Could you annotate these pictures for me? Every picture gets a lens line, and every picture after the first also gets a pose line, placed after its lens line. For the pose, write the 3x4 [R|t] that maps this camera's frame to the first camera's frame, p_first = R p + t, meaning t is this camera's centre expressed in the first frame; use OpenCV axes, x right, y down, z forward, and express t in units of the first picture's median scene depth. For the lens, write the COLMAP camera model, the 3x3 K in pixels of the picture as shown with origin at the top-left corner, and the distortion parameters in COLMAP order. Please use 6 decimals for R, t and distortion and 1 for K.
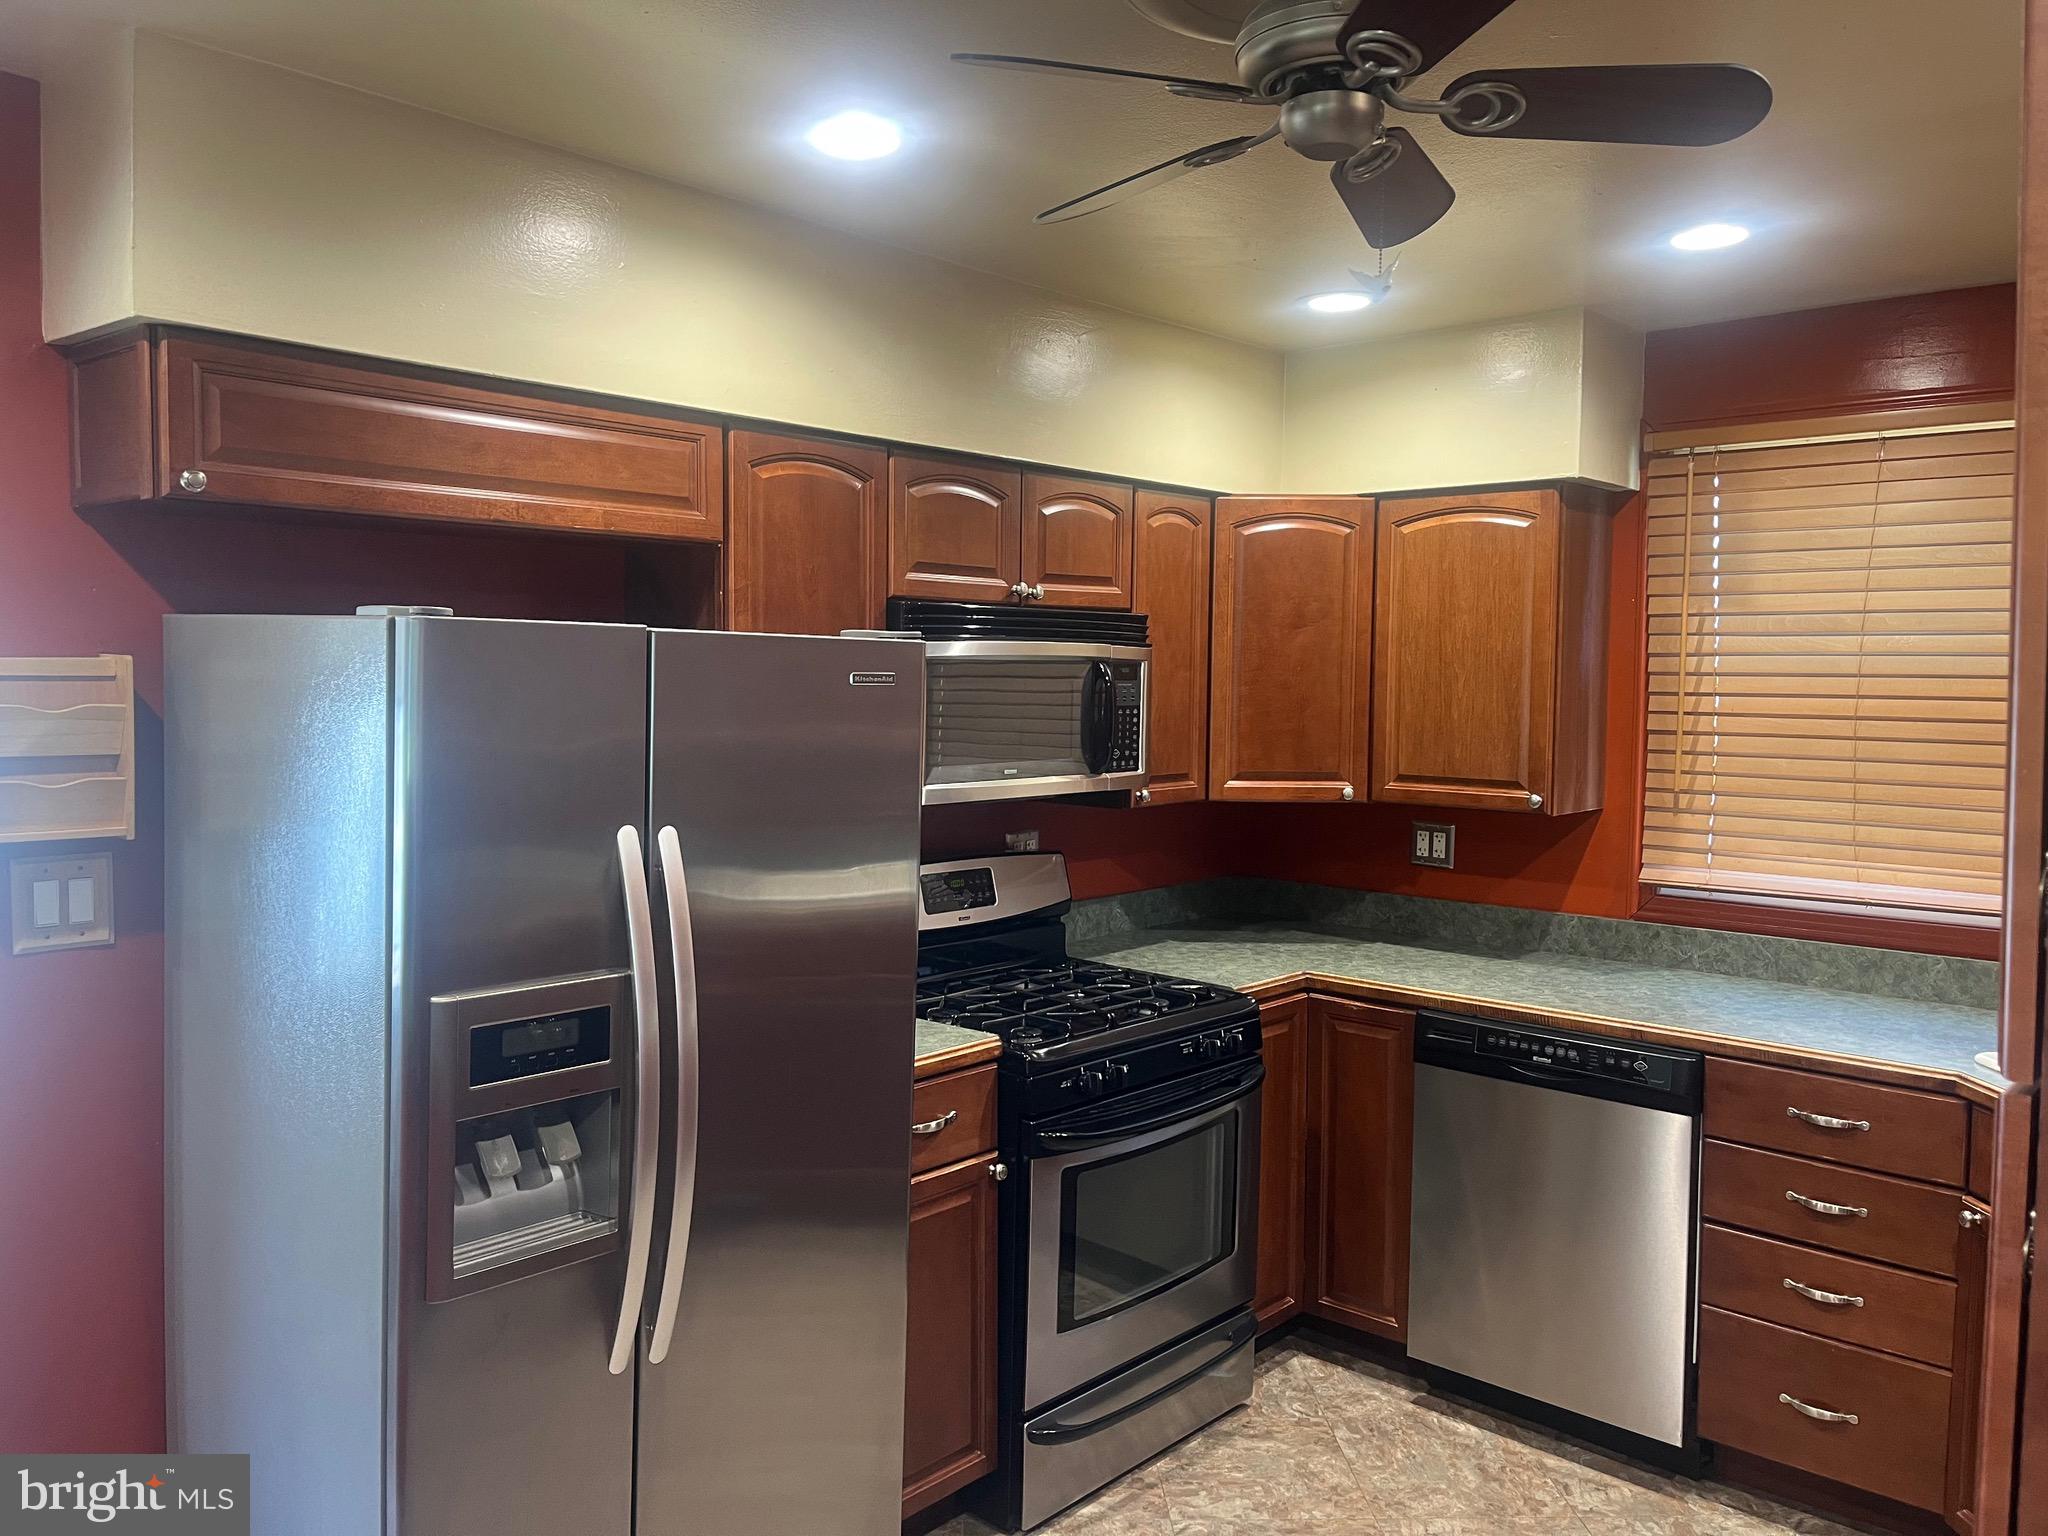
lens RADIAL K [[1565.0, 0, 1025.5], [0, 1565.0, 763.6], [0, 0, 1]] dist [0.073110, -0.097038]
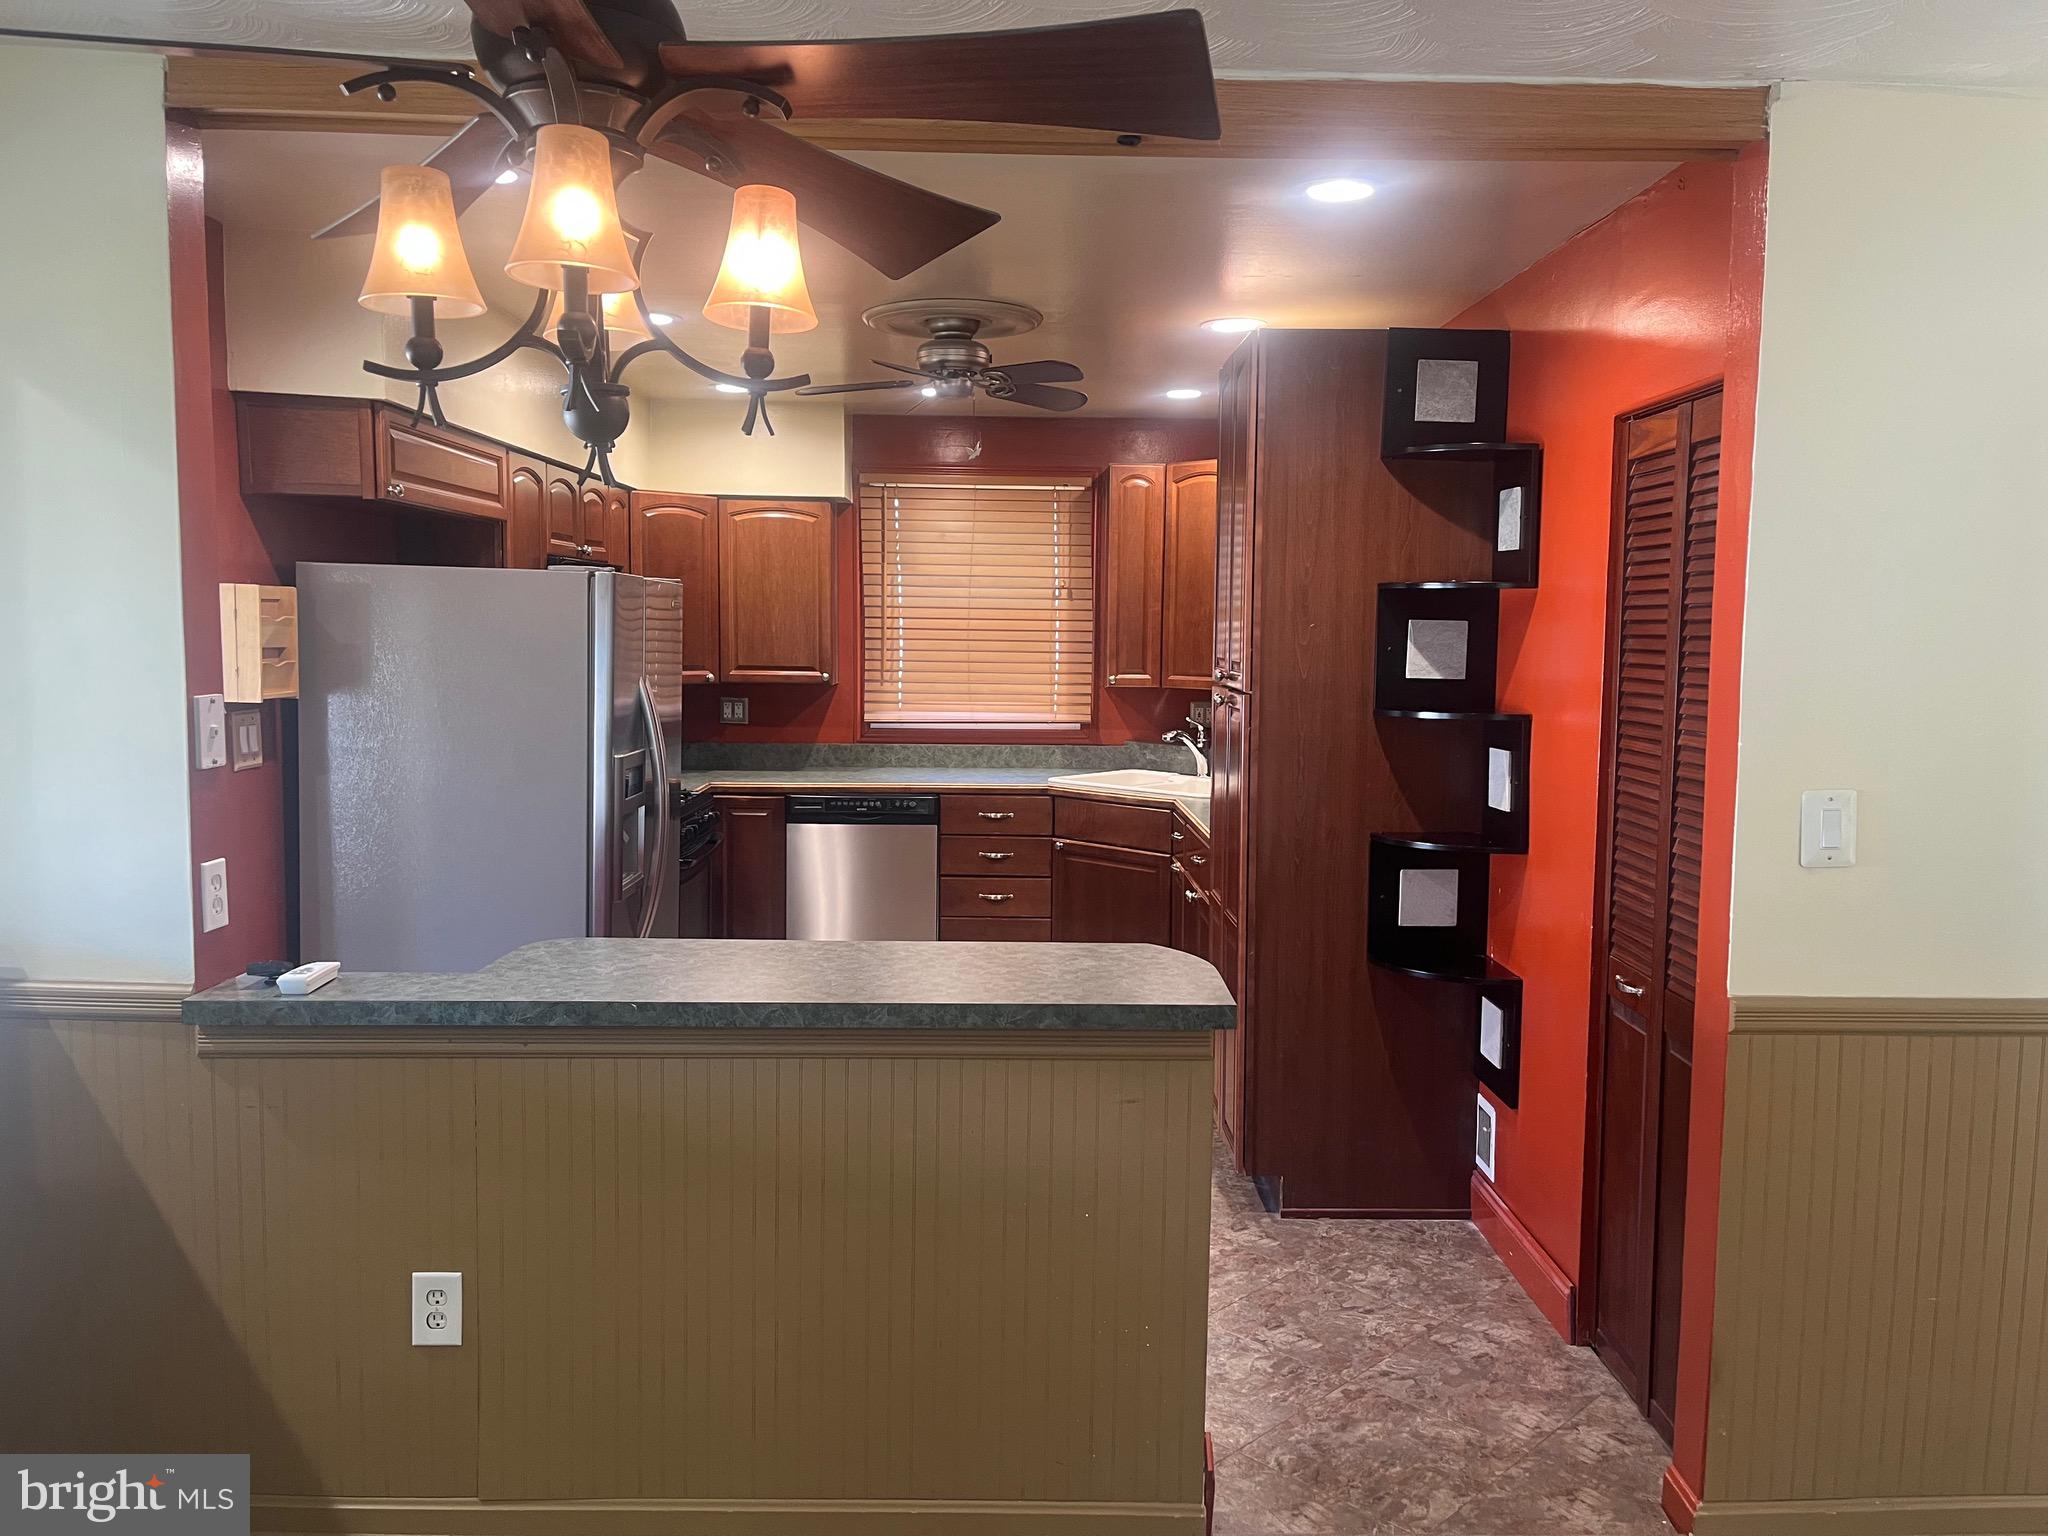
lens RADIAL K [[1565.0, 0, 1050.0], [0, 1565.0, 783.2], [0, 0, 1]] dist [0.073110, -0.097038]
pose [[0.723405, -0.071861, 0.686674, -0.786084], [0.035786, 0.997134, 0.066651, 0.037388], [-0.689496, -0.023643, 0.723903, -0.512077]]
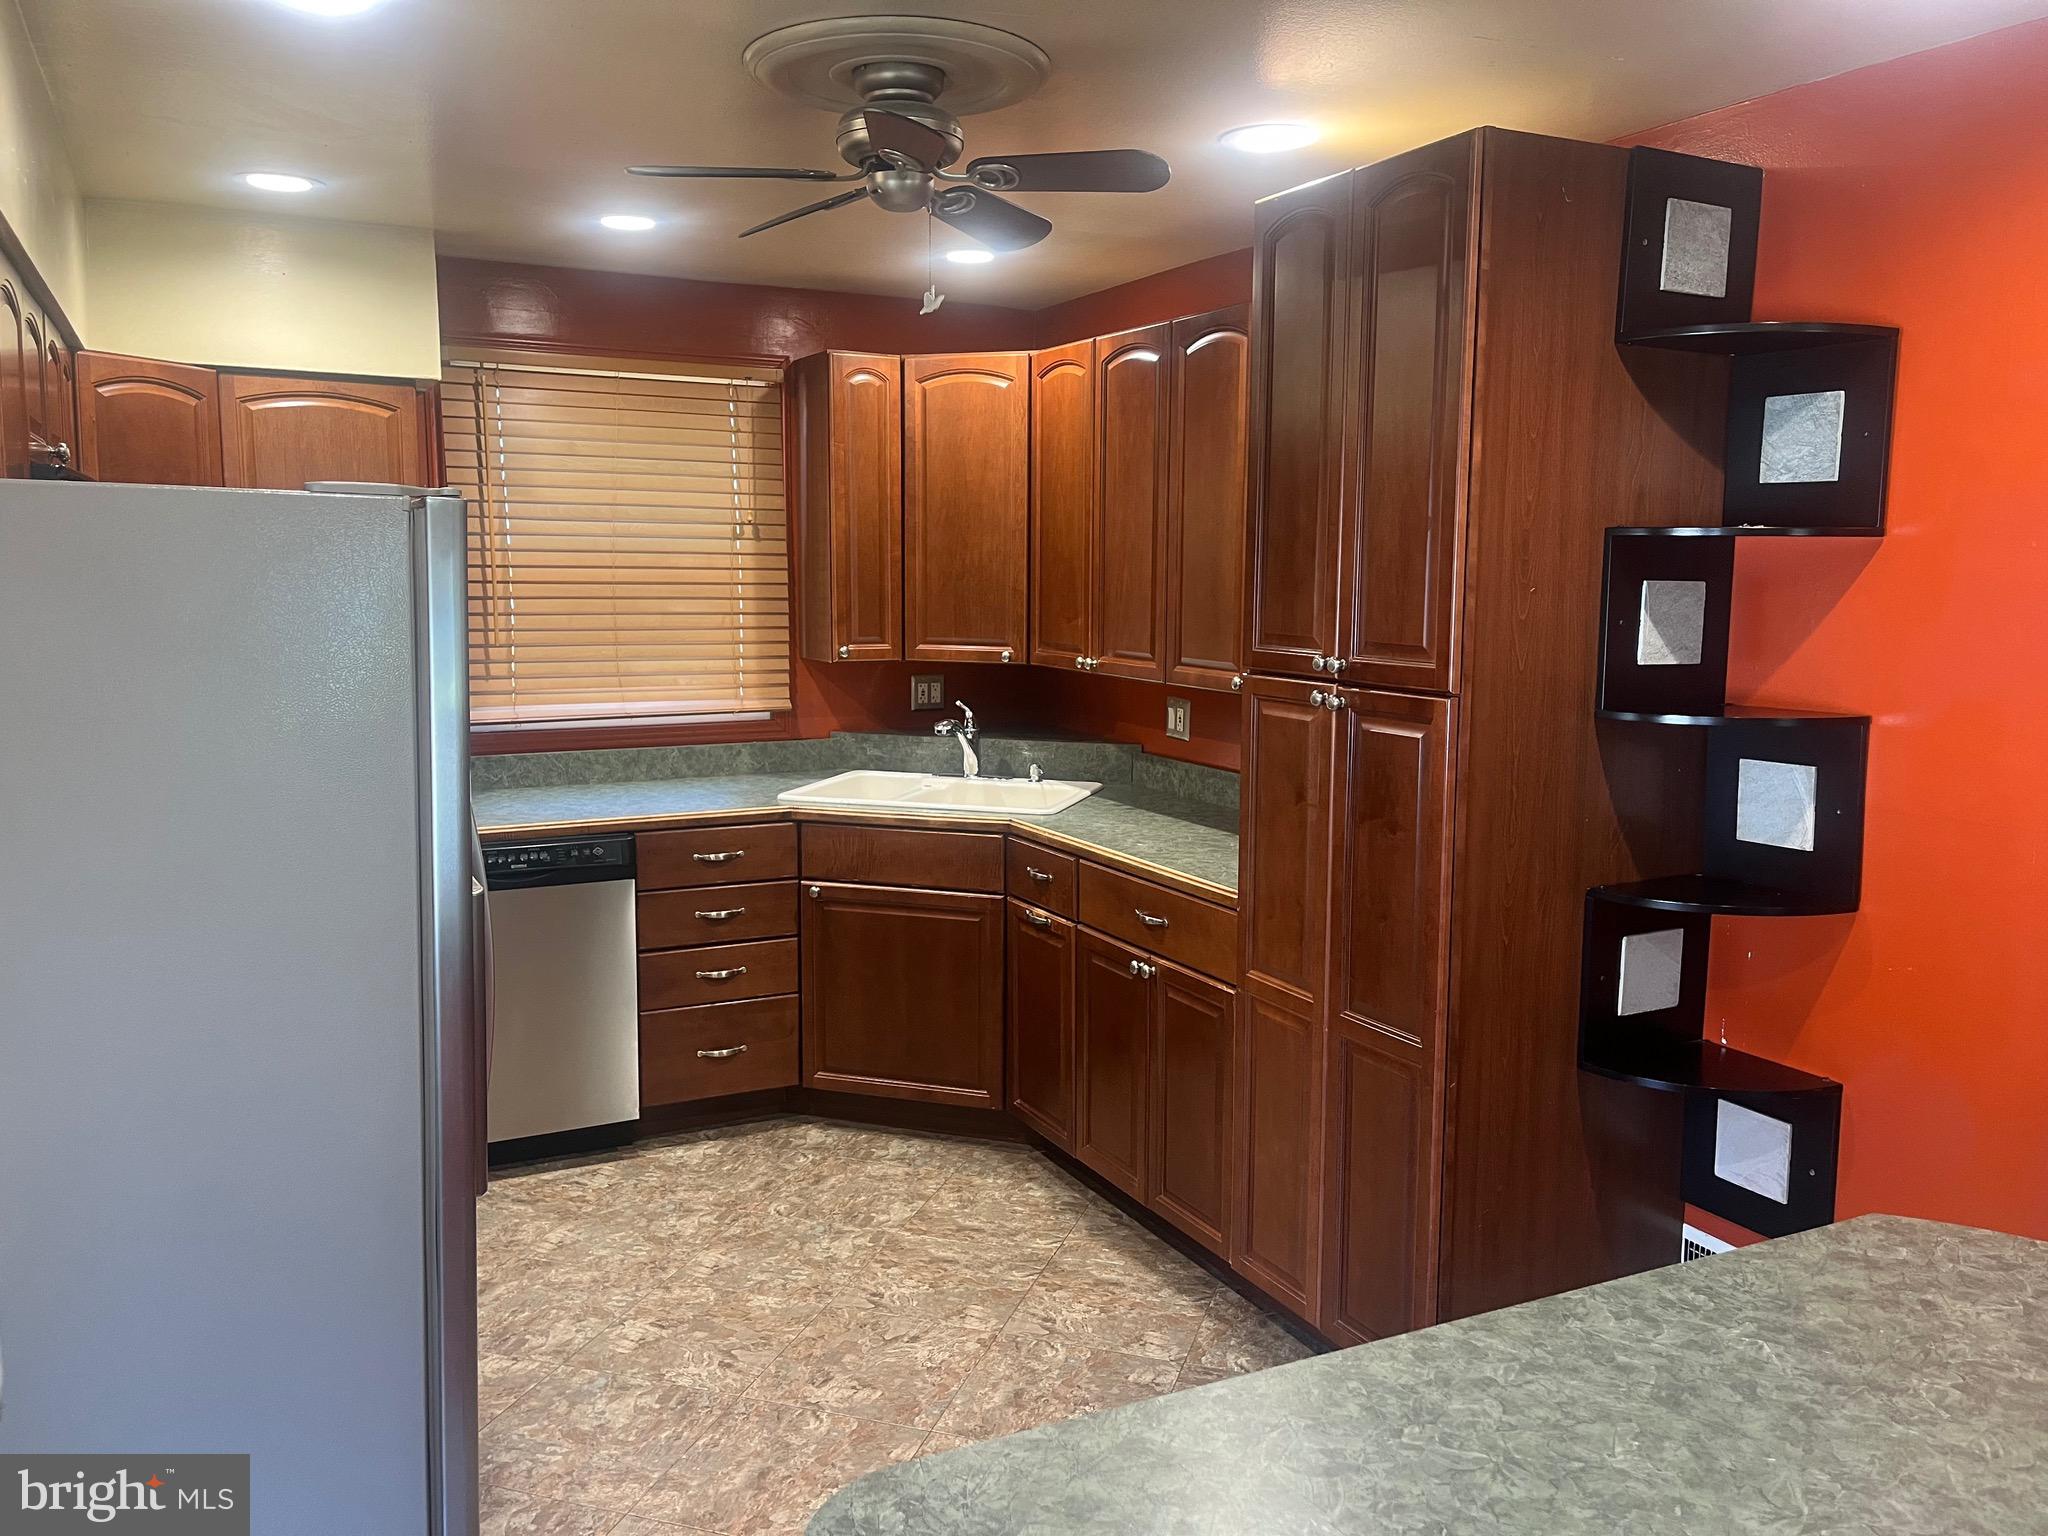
lens RADIAL K [[1565.0, 0, 1038.9], [0, 1565.0, 766.2], [0, 0, 1]] dist [0.073110, -0.097038]
pose [[0.346430, -0.129307, 0.929121, -0.652444], [0.050383, 0.991589, 0.119215, -0.015911], [-0.936722, 0.005512, 0.350032, 0.184205]]
